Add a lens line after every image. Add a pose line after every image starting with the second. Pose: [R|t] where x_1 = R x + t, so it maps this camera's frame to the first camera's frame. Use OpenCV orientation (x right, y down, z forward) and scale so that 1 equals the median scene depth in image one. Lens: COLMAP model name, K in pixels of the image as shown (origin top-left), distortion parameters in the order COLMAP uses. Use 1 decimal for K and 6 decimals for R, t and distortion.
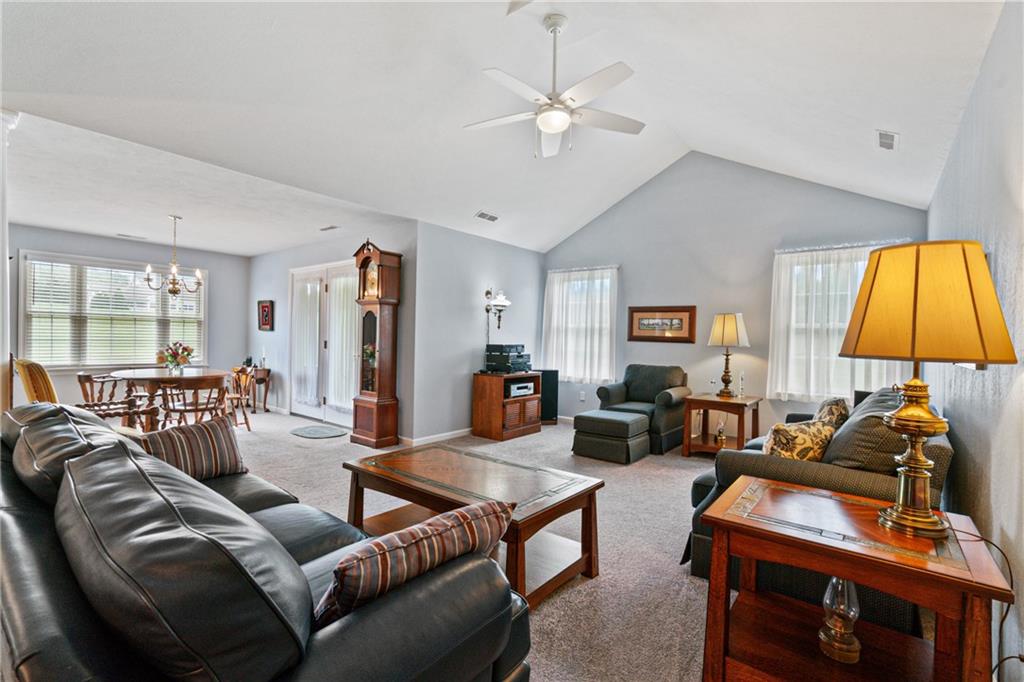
lens RADIAL K [[466.0, 0, 513.9], [0, 466.0, 341.6], [0, 0, 1]] dist [0.003834, 0.000413]
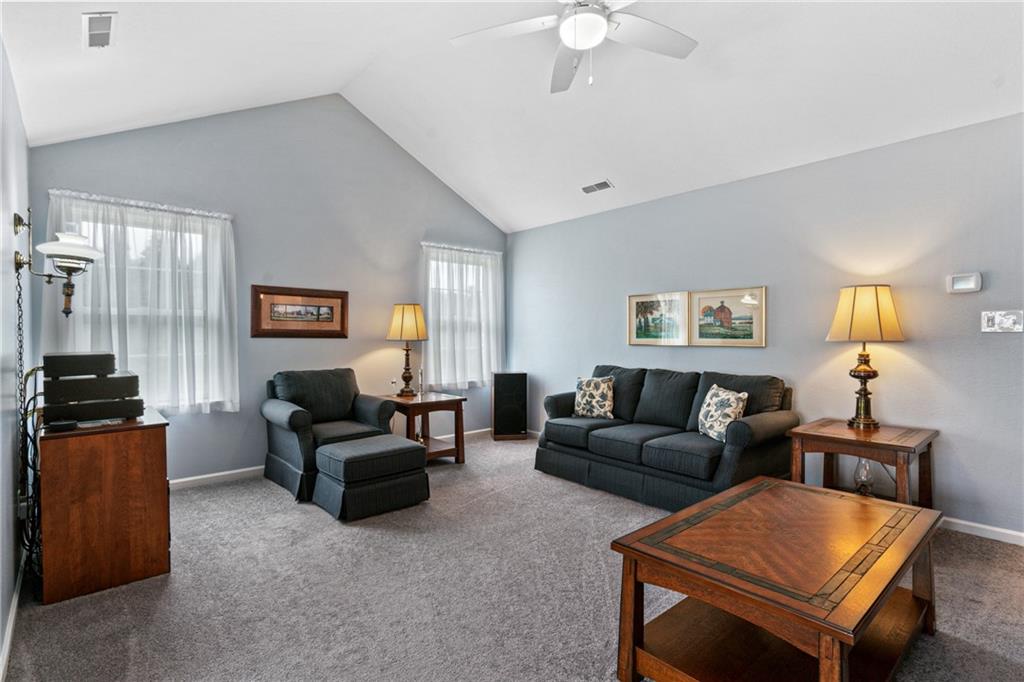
lens RADIAL K [[496.9, 0, 513.2], [0, 496.9, 339.9], [0, 0, 1]] dist [0.003121, 0.000183]
pose [[0.163300, -0.031562, 0.986071, -0.408975], [0.012537, 0.999474, 0.029915, -0.015161], [-0.986497, 0.007477, 0.163610, 0.570103]]
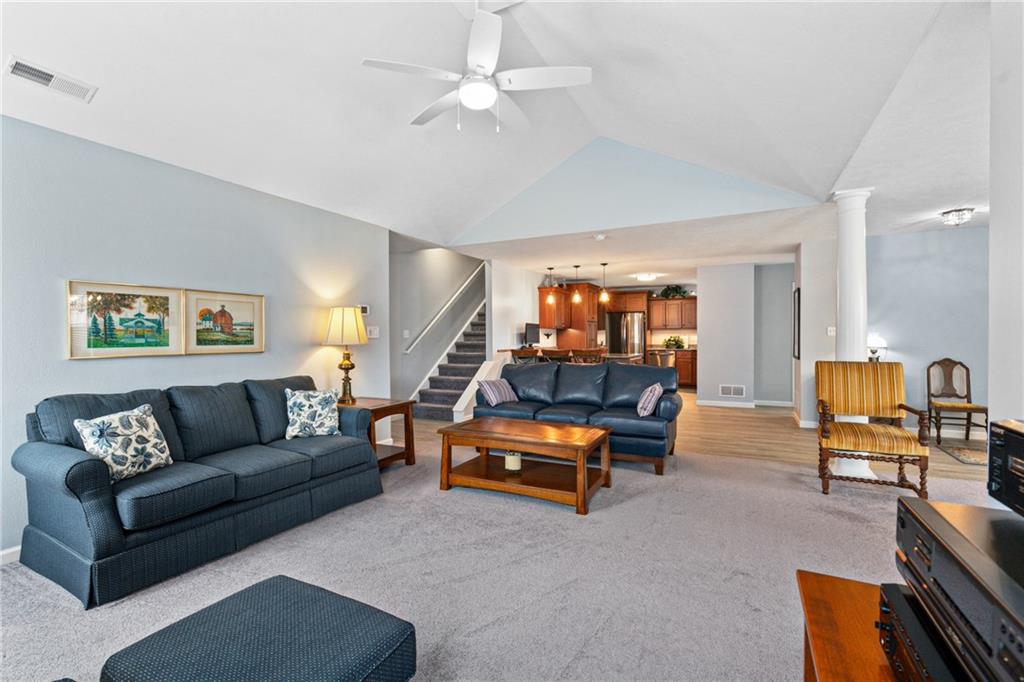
lens RADIAL K [[466.0, 0, 508.9], [0, 466.0, 340.5], [0, 0, 1]] dist [0.003834, 0.000413]
pose [[-0.977499, -0.009799, -0.210714, 0.116129], [-0.012091, 0.999881, 0.009590, -0.008654], [0.210595, 0.011922, -0.977501, 1.093538]]
